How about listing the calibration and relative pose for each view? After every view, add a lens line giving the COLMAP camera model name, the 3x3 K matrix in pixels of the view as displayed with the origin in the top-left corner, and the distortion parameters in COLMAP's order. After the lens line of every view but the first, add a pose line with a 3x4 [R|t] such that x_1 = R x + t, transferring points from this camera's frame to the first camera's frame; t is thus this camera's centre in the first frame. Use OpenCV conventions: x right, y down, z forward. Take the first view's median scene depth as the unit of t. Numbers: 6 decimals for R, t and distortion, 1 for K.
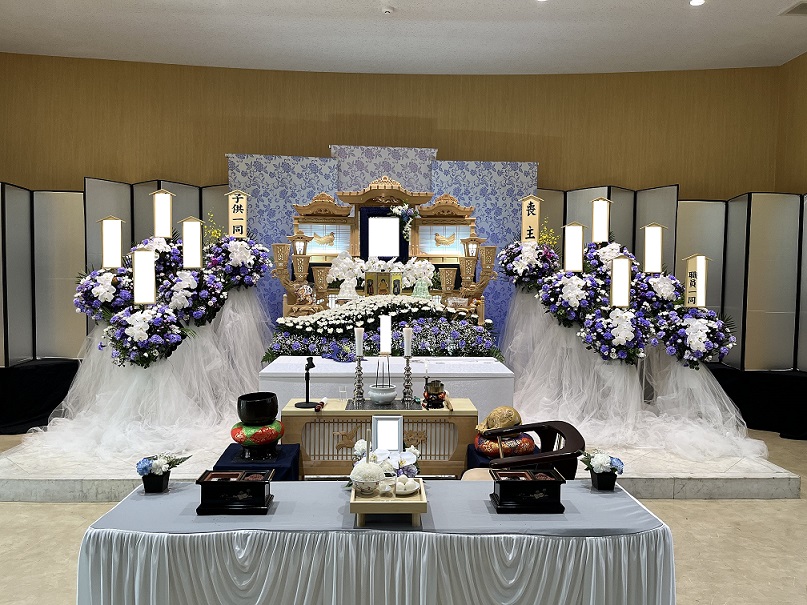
lens RADIAL K [[612.0, 0, 403.5], [0, 612.0, 302.5], [0, 0, 1]] dist [0.085055, -0.001030]
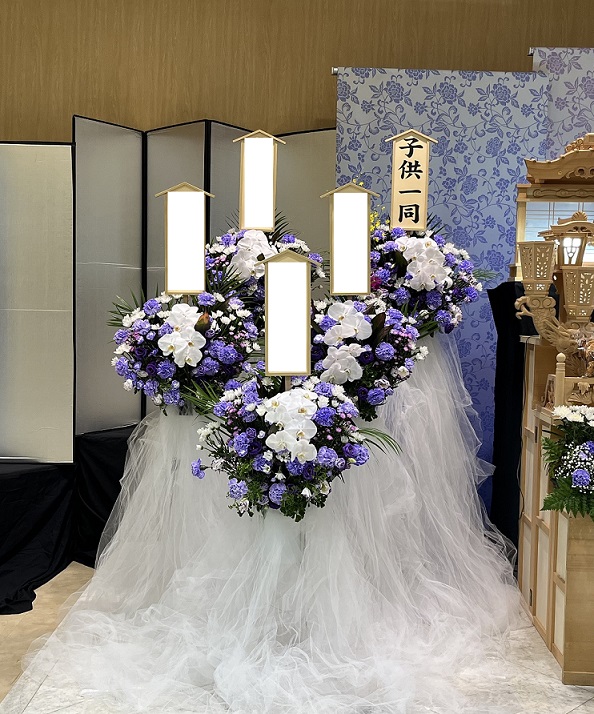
lens RADIAL K [[851.8, 0, 297.0], [0, 851.8, 357.0], [0, 0, 1]] dist [0.068139, -0.009071]
pose [[0.998752, 0.011333, -0.048648, -0.352996], [-0.009853, 0.999485, 0.030551, -0.027773], [0.048969, -0.030034, 0.998349, 0.355485]]
